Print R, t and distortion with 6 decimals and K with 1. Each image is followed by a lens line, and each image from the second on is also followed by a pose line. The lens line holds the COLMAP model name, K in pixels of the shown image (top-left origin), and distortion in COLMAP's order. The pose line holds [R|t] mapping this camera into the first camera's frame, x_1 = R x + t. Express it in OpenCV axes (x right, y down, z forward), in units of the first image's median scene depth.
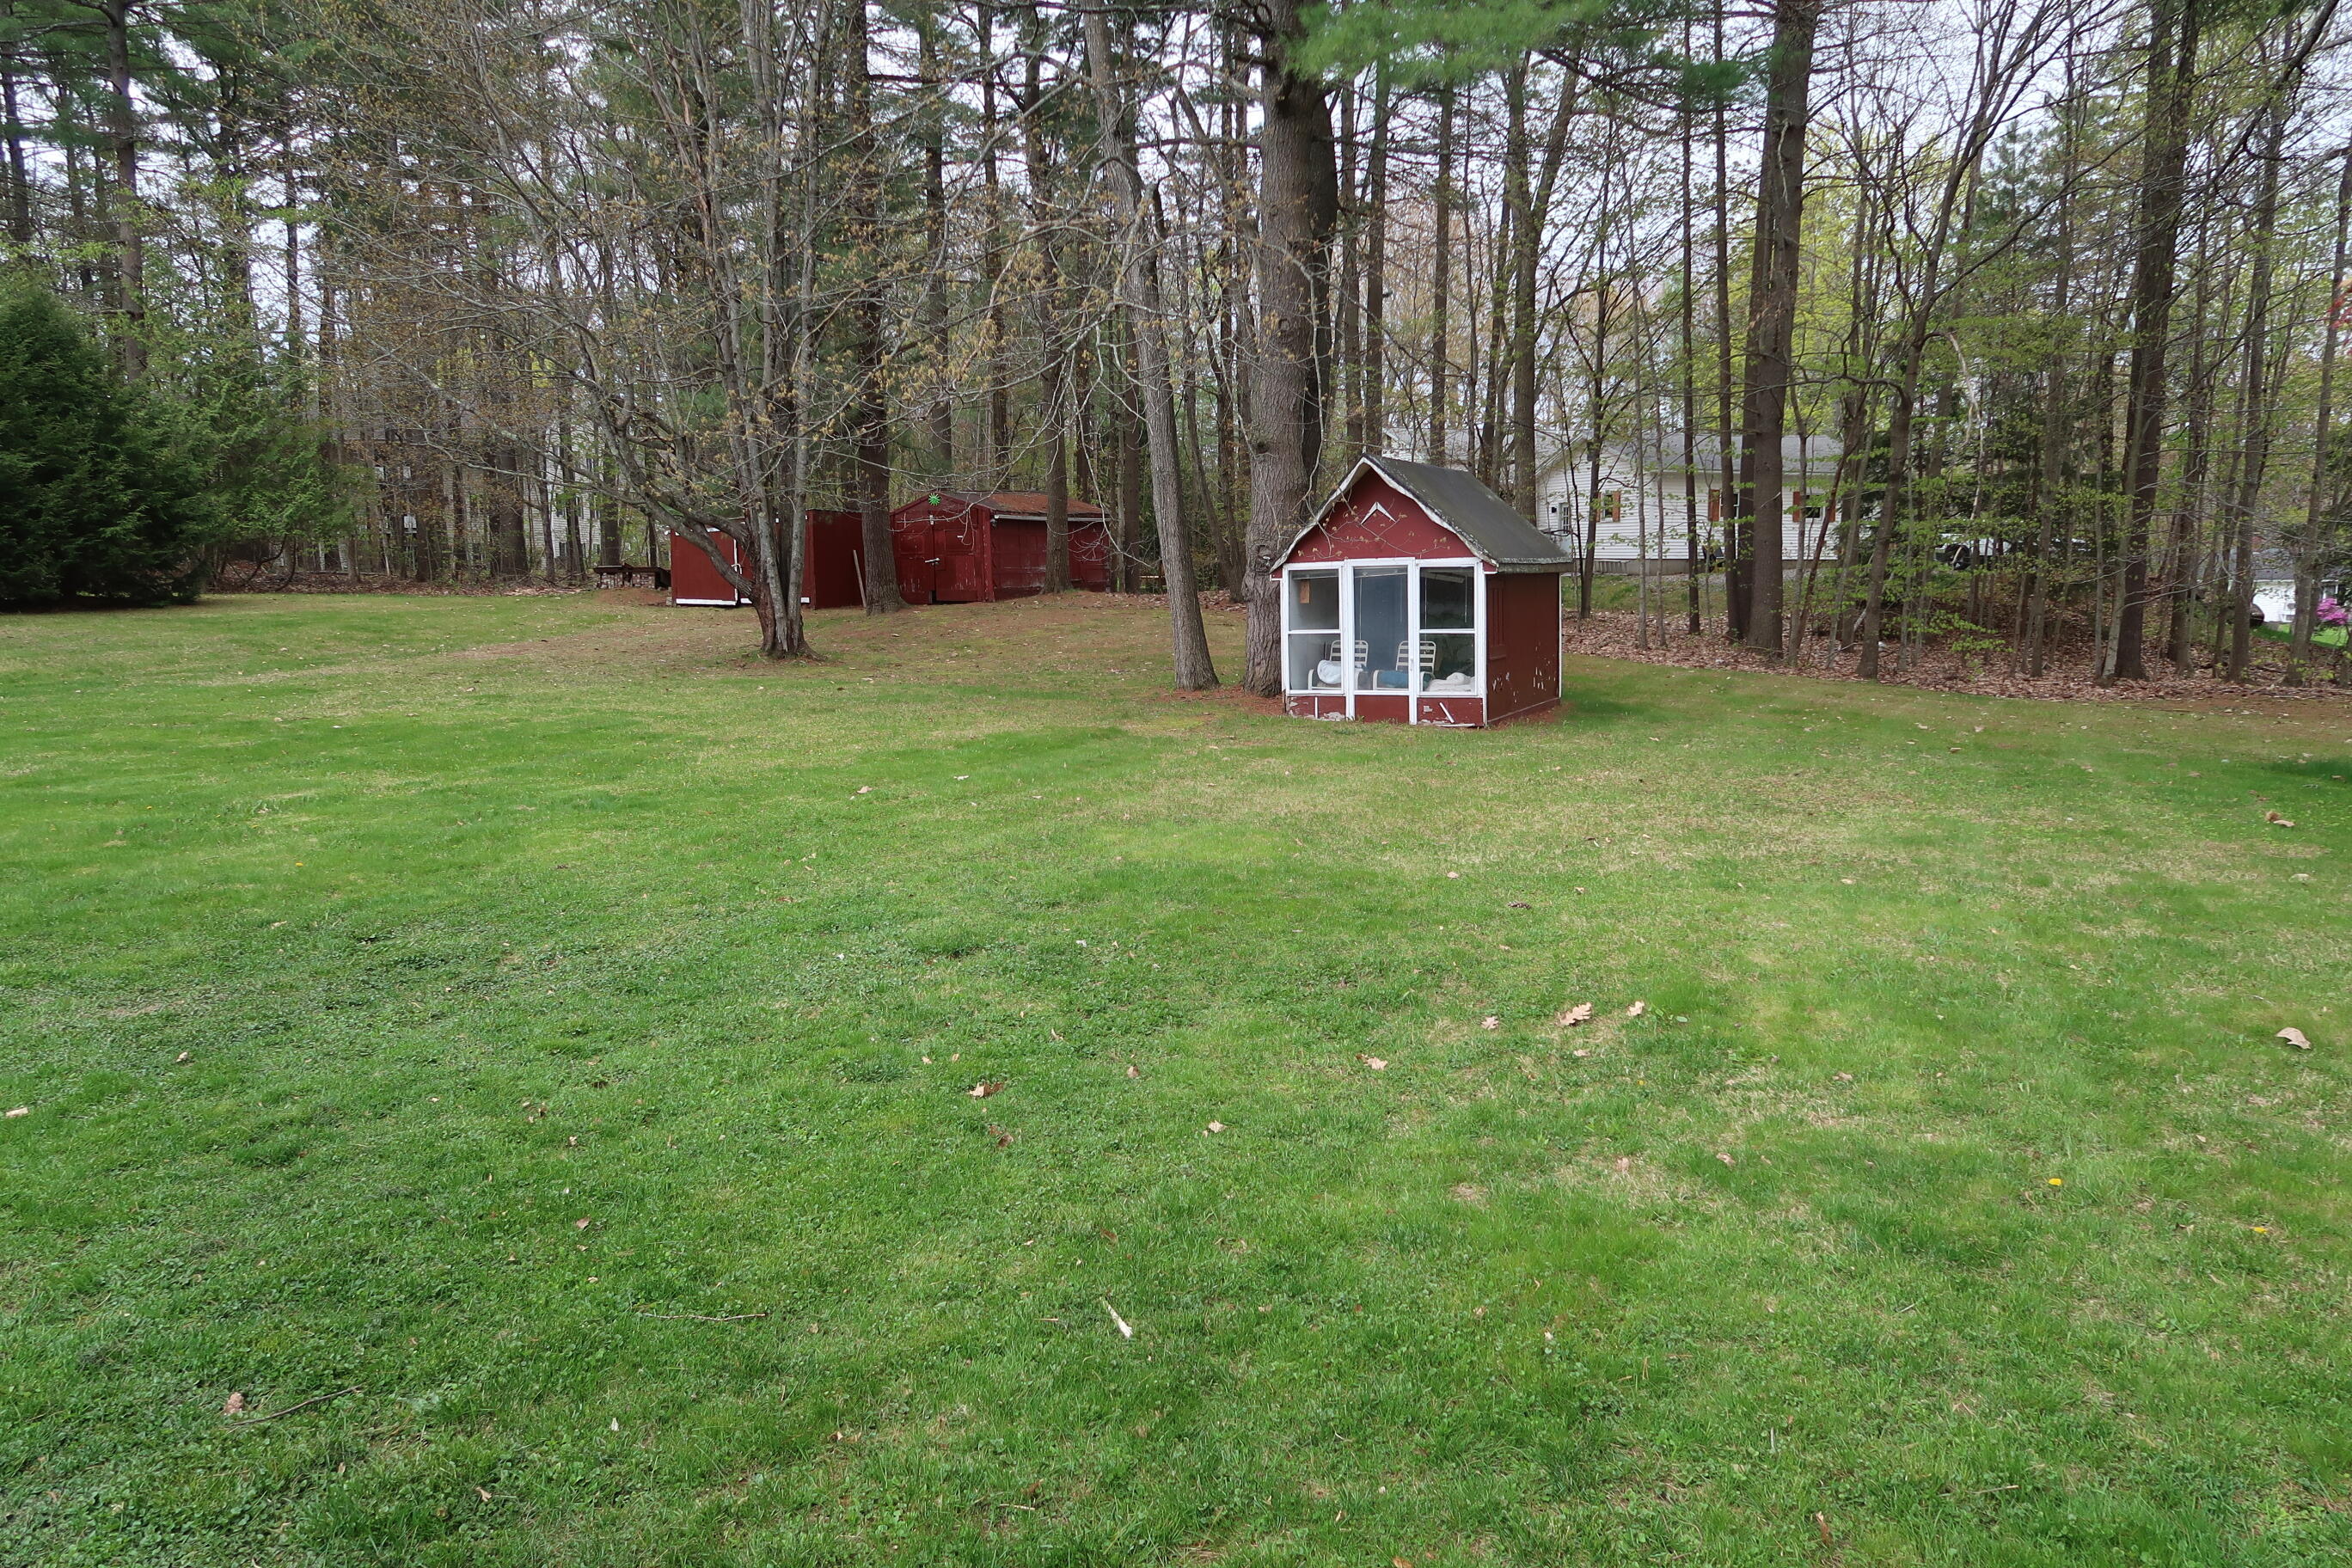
lens RADIAL K [[1612.3, 0, 1176.1], [0, 1612.3, 773.8], [0, 0, 1]] dist [-0.025596, 0.006643]
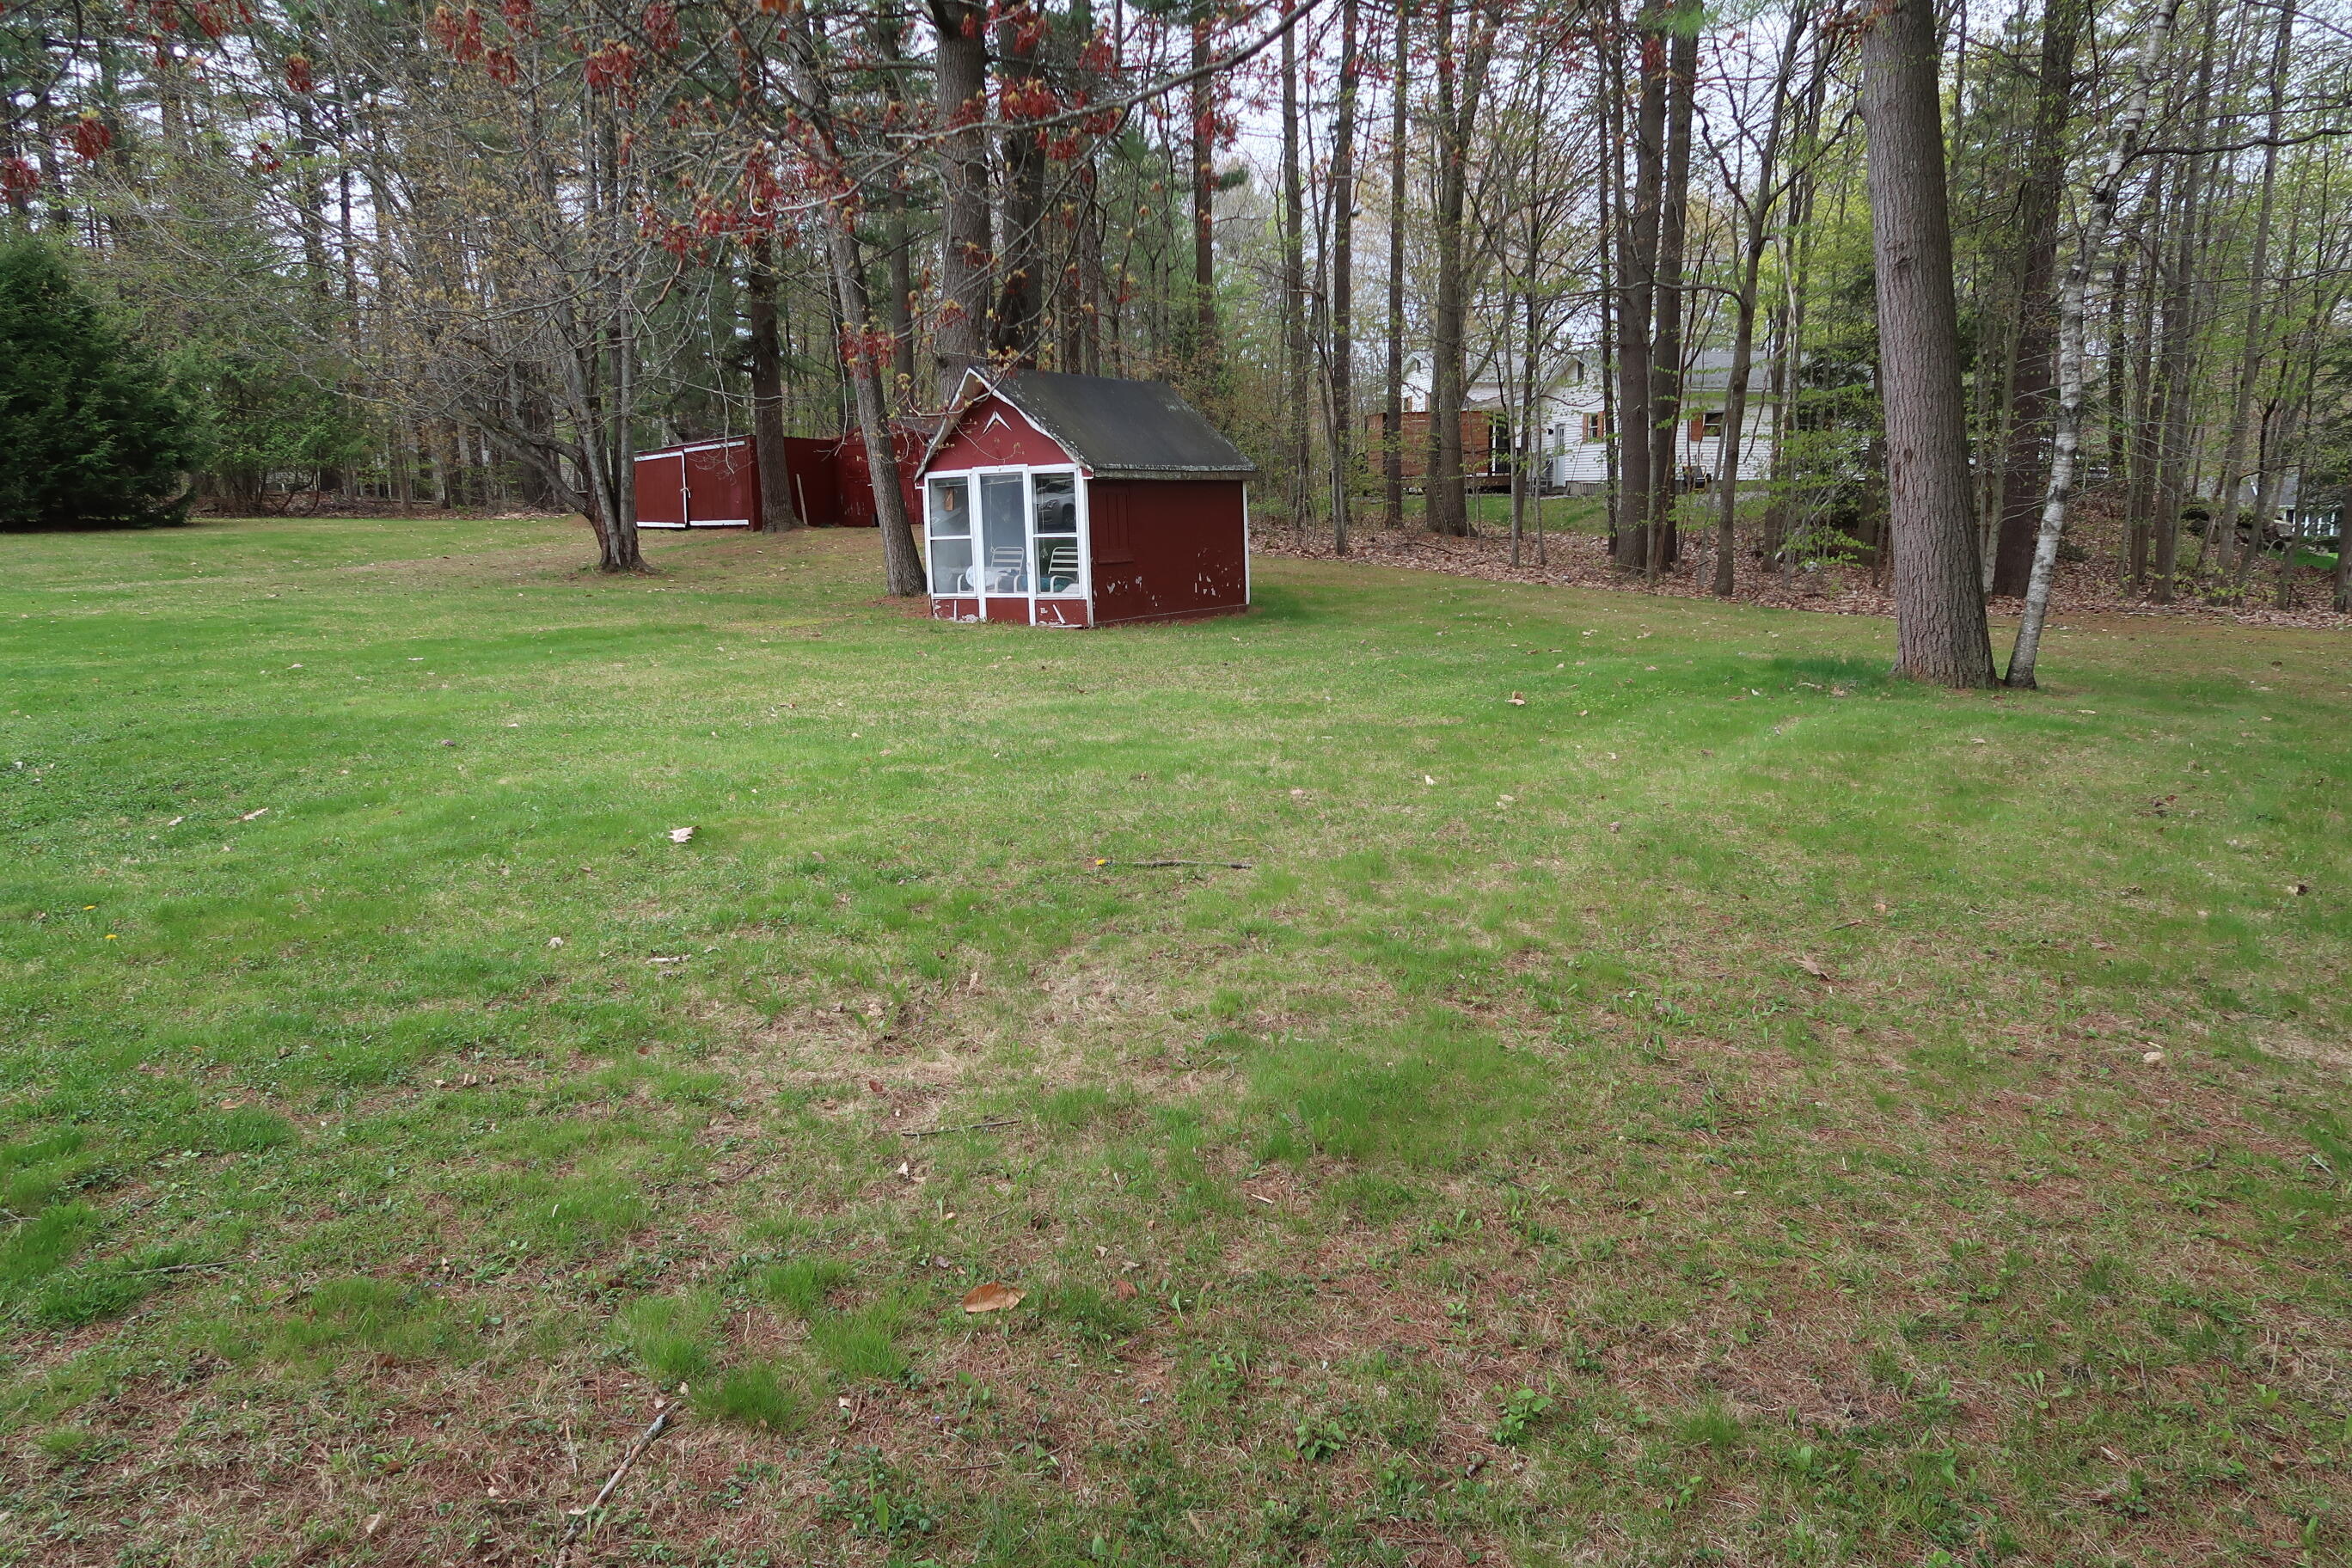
lens RADIAL K [[1612.3, 0, 1176.1], [0, 1612.3, 773.8], [0, 0, 1]] dist [-0.025596, 0.006643]
pose [[0.992971, 0.016309, -0.117228, 0.354142], [-0.011578, 0.999095, 0.040932, 0.020921], [0.117790, -0.039287, 0.992261, -0.028892]]
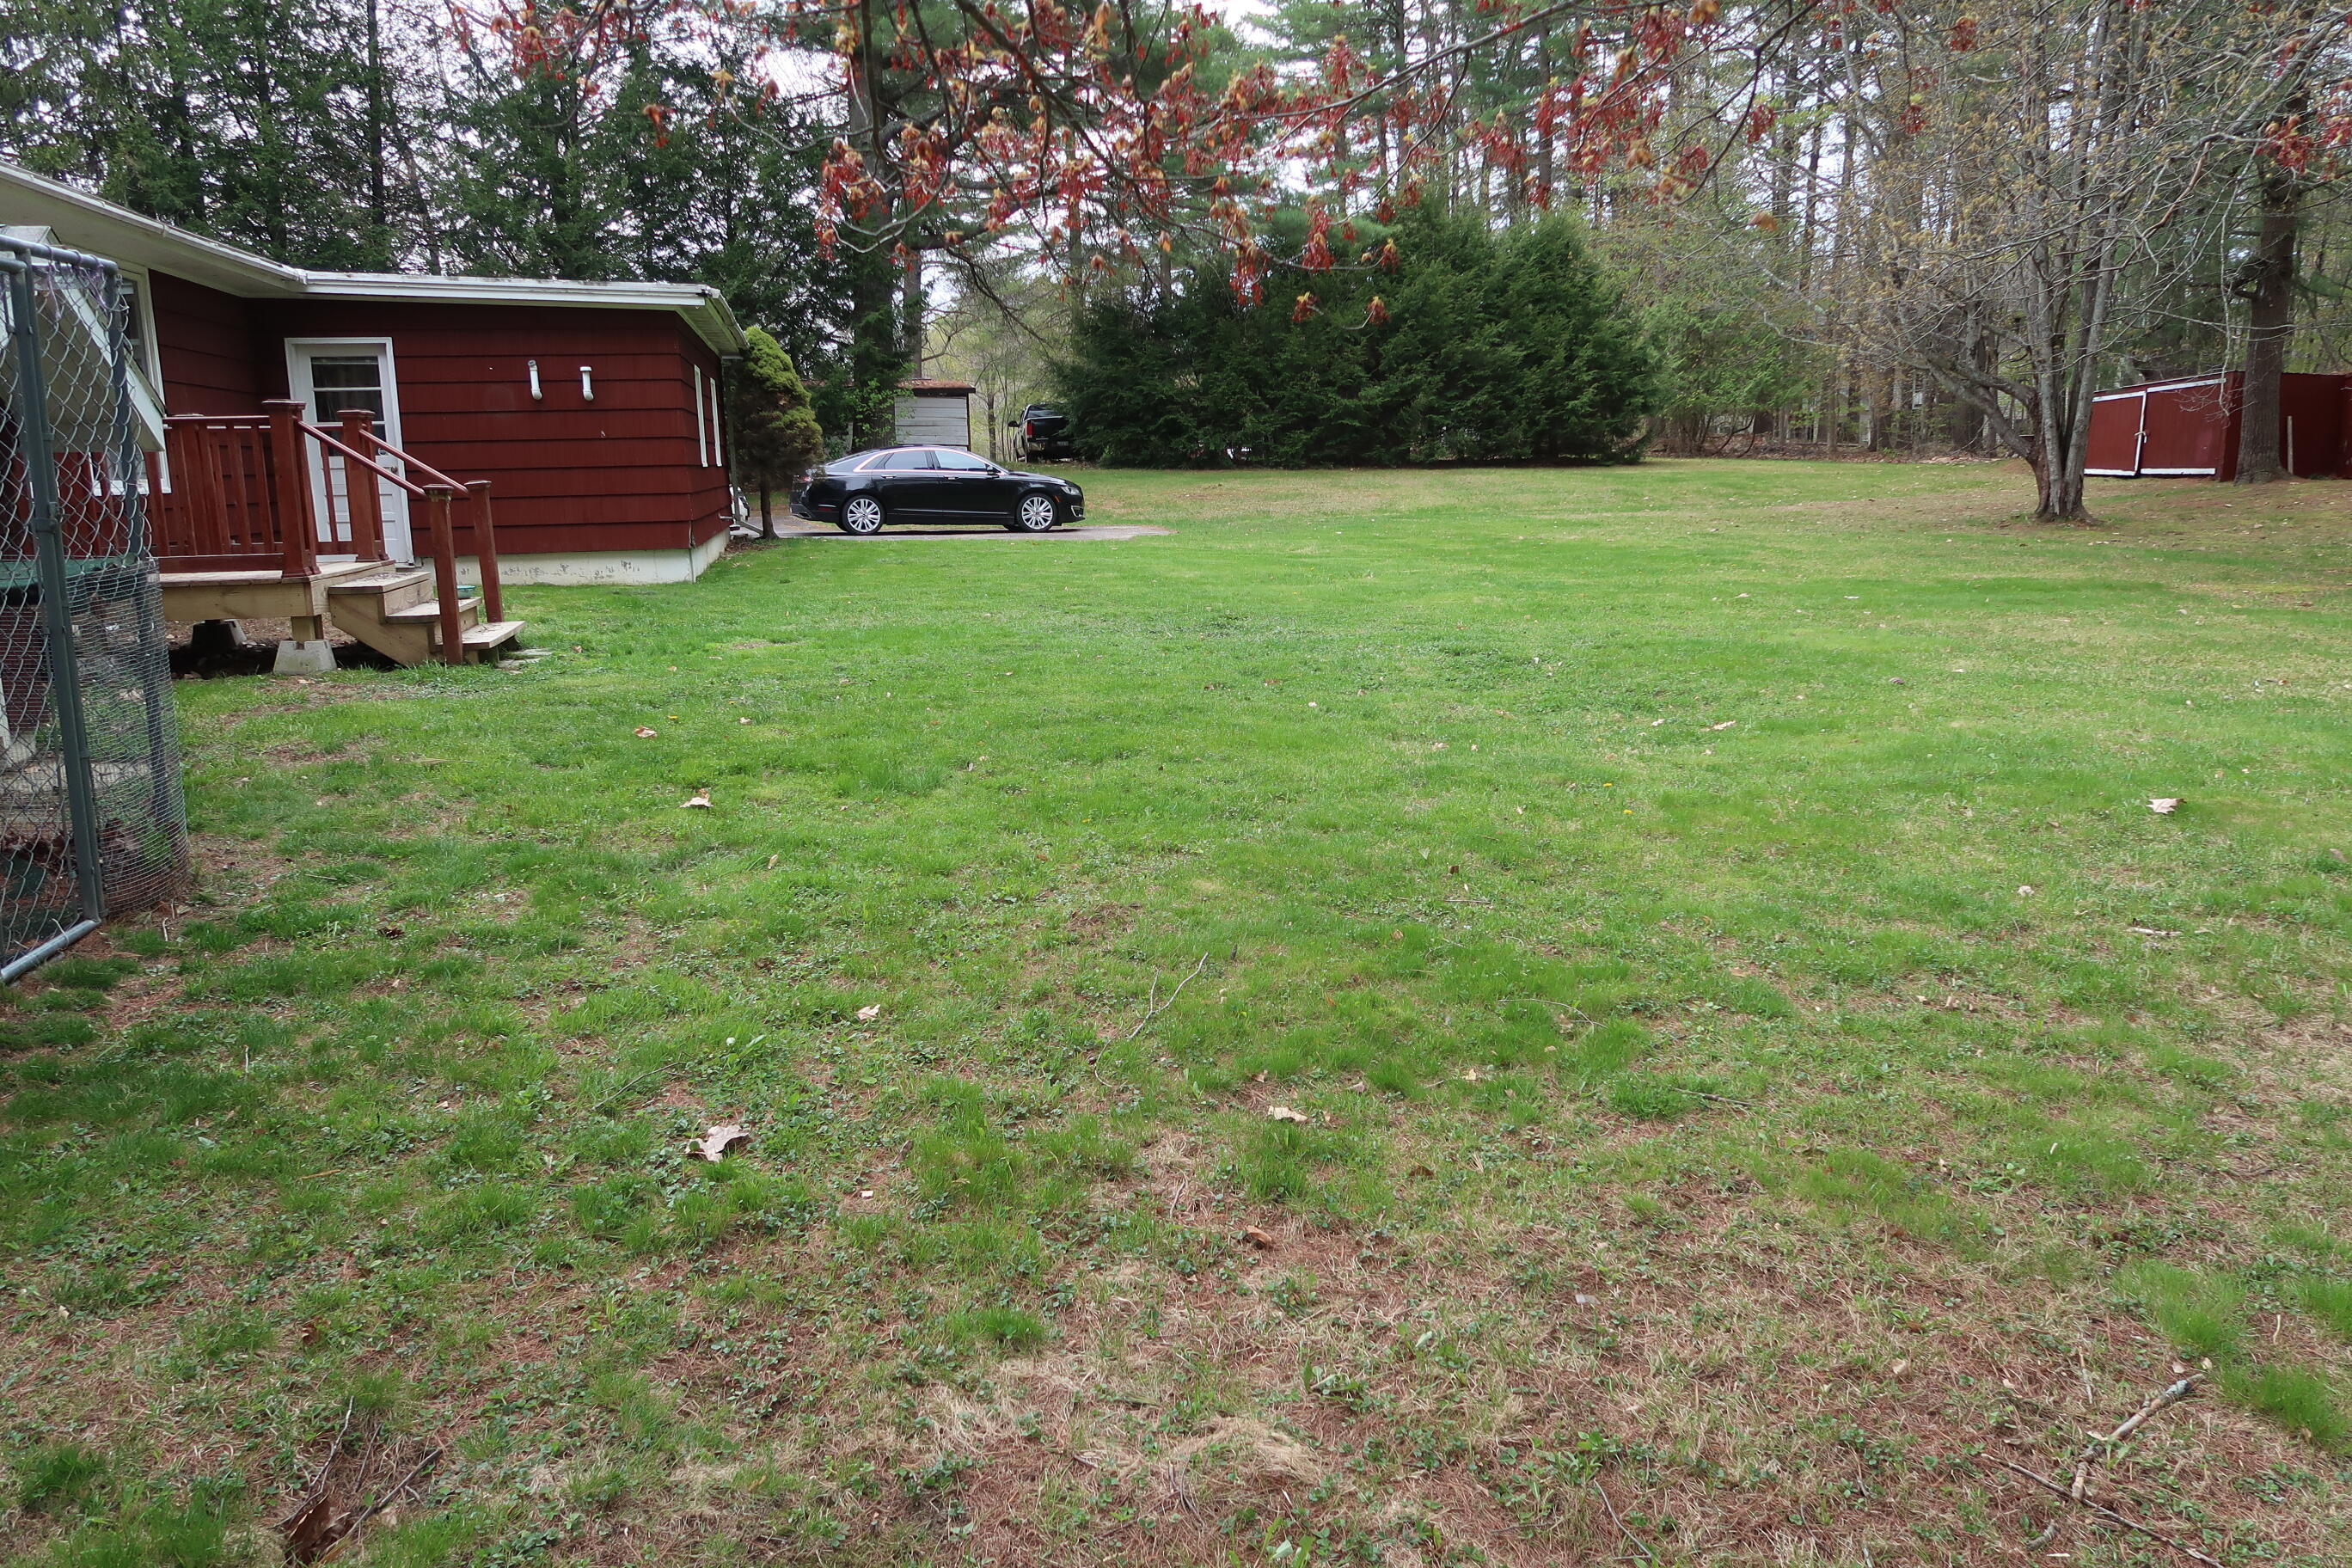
lens RADIAL K [[1612.3, 0, 1176.1], [0, 1612.3, 773.8], [0, 0, 1]] dist [-0.025596, 0.006643]
pose [[0.595305, 0.159377, -0.787534, 0.338919], [-0.101862, 0.987192, 0.122785, 0.024687], [0.797017, 0.007125, 0.603915, -0.053264]]
